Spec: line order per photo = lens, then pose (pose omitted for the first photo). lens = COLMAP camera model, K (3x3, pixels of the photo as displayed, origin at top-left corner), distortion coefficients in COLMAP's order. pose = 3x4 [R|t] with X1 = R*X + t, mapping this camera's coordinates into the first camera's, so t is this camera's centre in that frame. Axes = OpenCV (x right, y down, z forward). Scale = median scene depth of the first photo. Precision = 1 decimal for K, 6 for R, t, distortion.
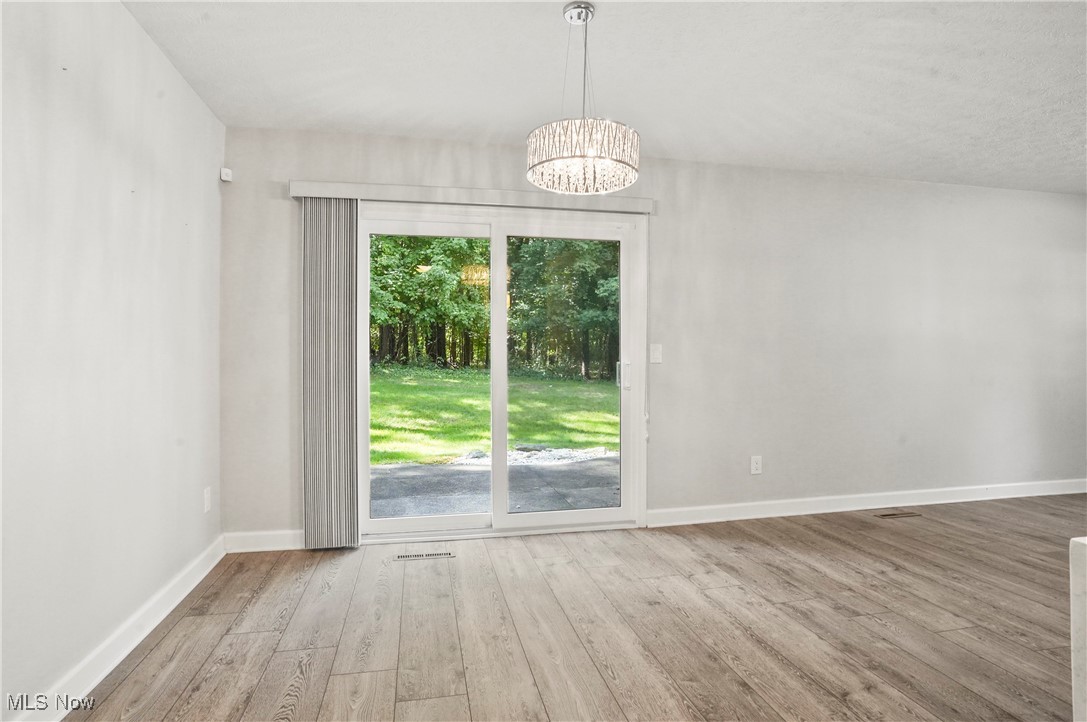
lens RADIAL K [[574.7, 0, 543.5], [0, 574.7, 361.0], [0, 0, 1]] dist [-0.079962, 0.046363]
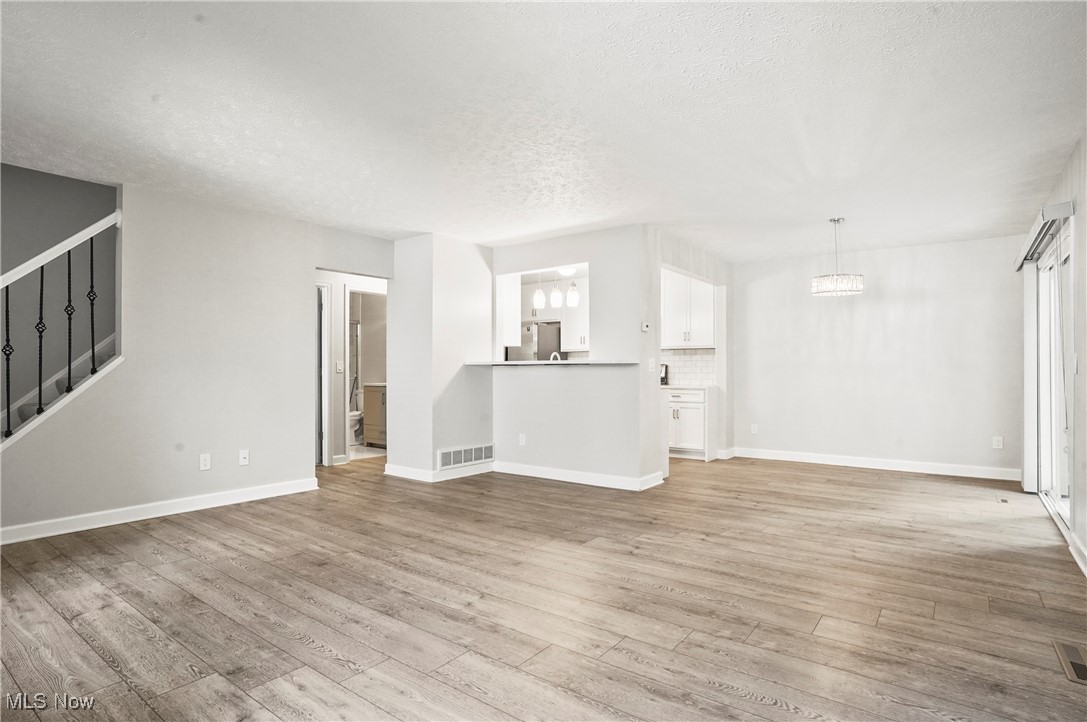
lens RADIAL K [[570.2, 0, 542.0], [0, 570.2, 371.9], [0, 0, 1]] dist [-0.081920, 0.044466]
pose [[-0.758643, 0.001231, -0.651506, 1.669669], [-0.002647, 0.999984, 0.004972, -0.002578], [0.651502, 0.005497, -0.758627, 1.302584]]
